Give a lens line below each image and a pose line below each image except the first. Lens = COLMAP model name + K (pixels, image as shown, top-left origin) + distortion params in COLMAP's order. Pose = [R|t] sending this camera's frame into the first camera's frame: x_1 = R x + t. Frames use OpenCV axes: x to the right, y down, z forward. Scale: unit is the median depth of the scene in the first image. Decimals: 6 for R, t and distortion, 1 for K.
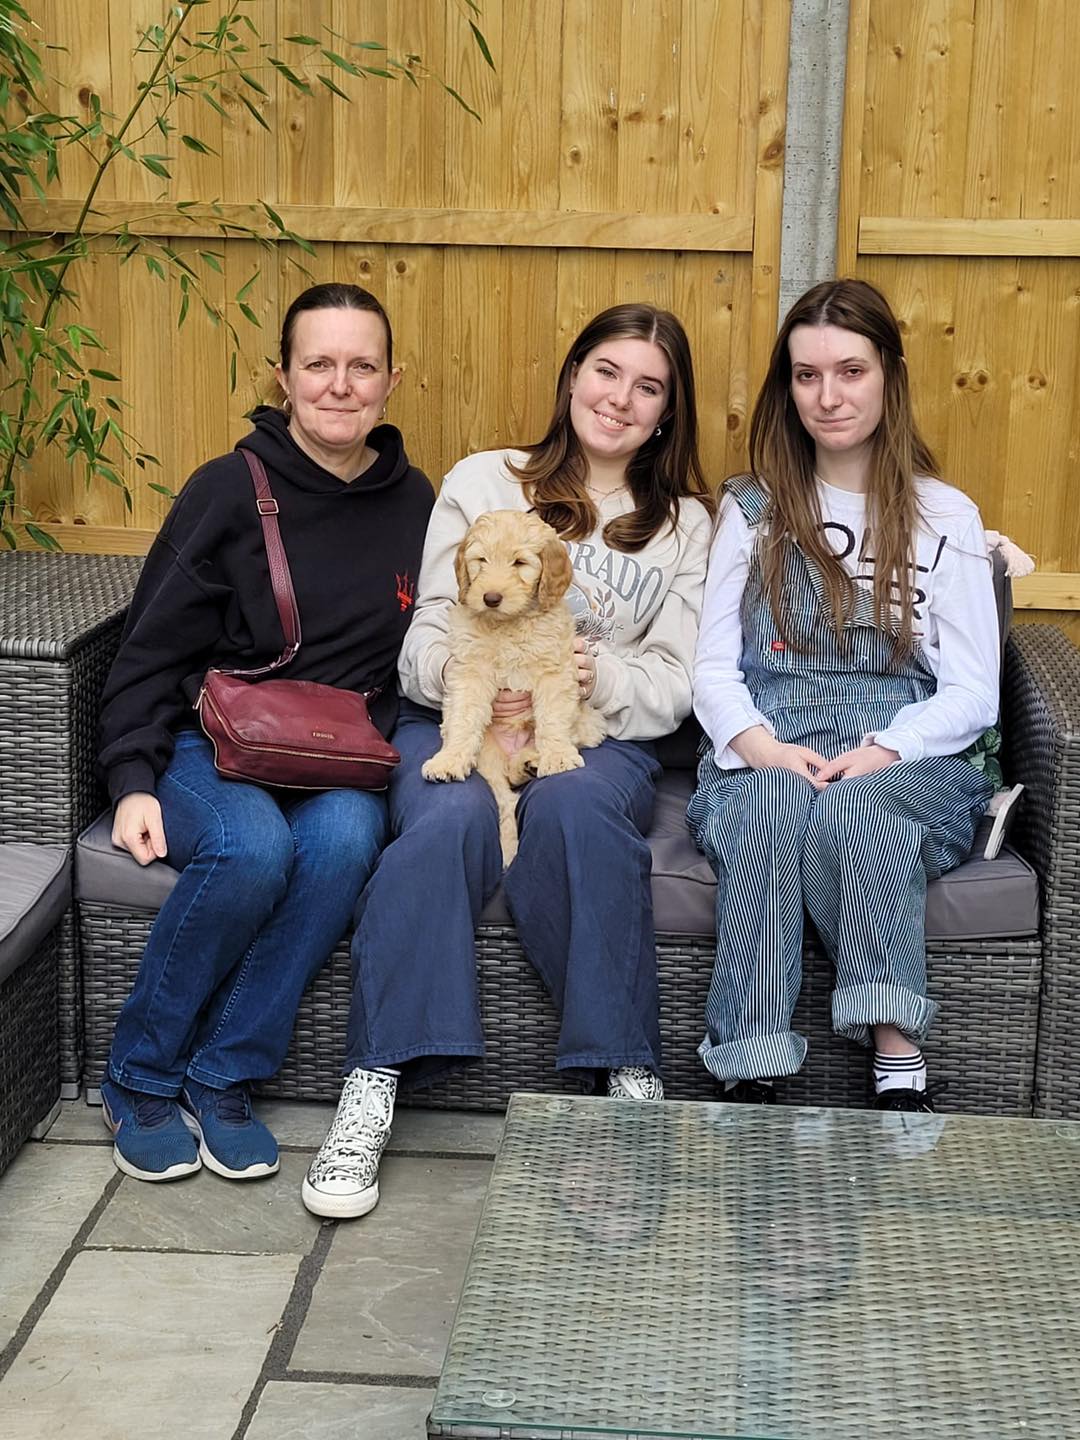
lens RADIAL K [[2119.3, 0, 540.0], [0, 2119.3, 720.0], [0, 0, 1]] dist [0.024461, -0.017778]
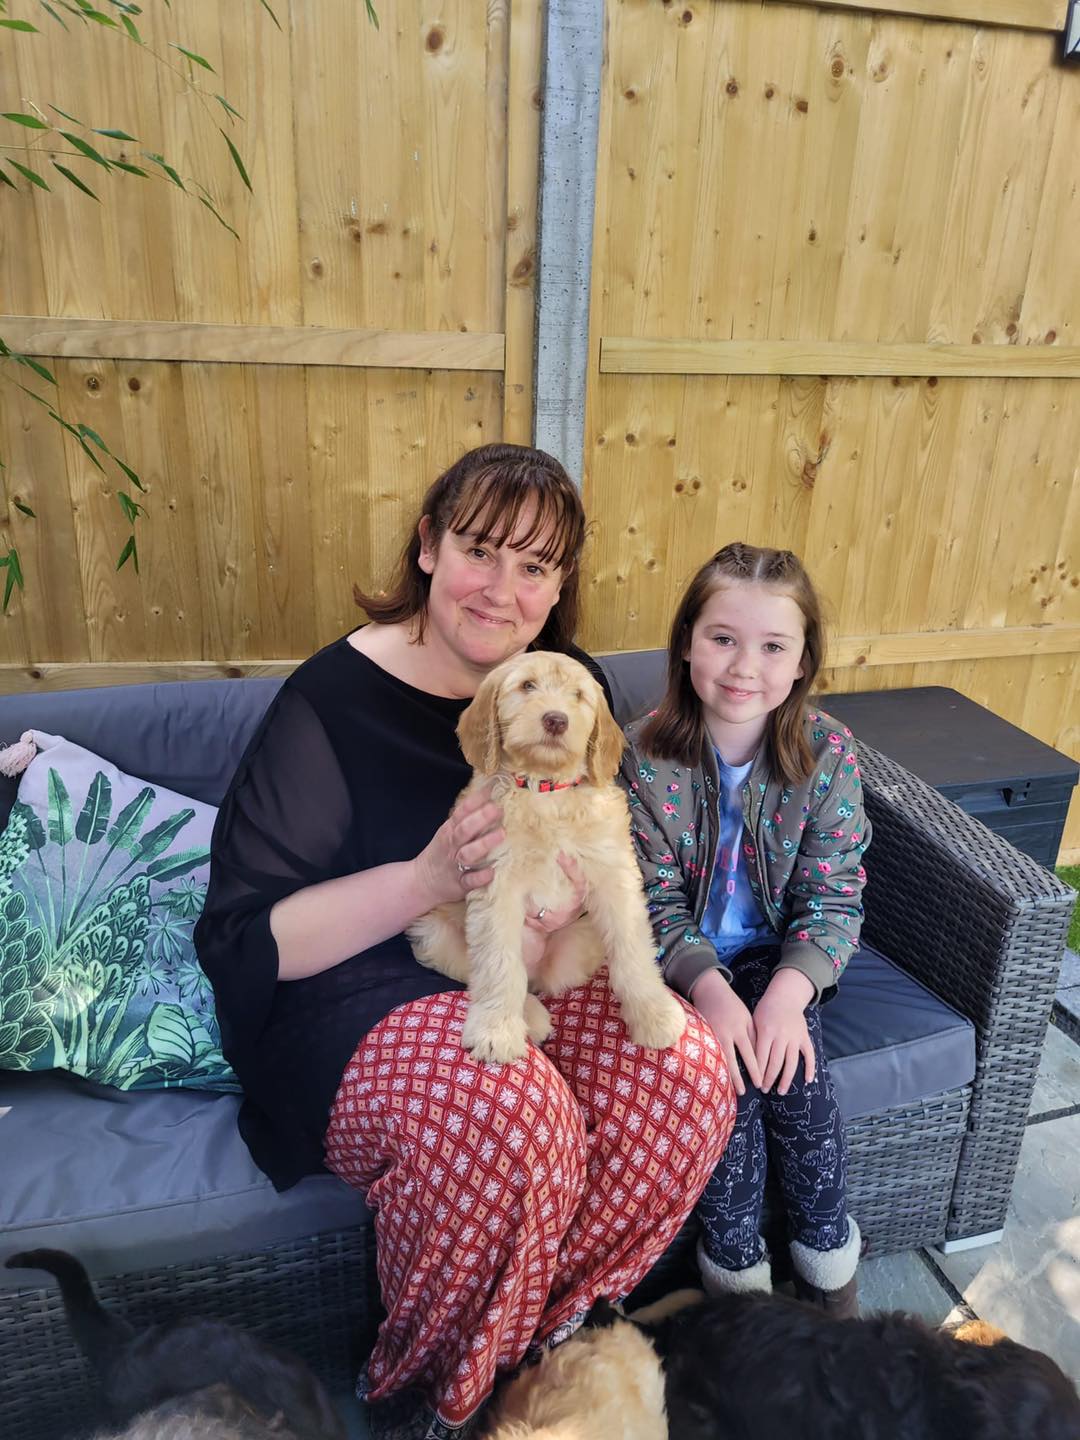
lens RADIAL K [[1069.0, 0, 540.0], [0, 1069.0, 720.0], [0, 0, 1]] dist [0.023337, -0.006147]
pose [[0.924661, -0.122051, 0.360702, -0.093896], [0.075145, 0.987101, 0.141370, -0.124047], [-0.373303, -0.103614, 0.921905, 0.489552]]
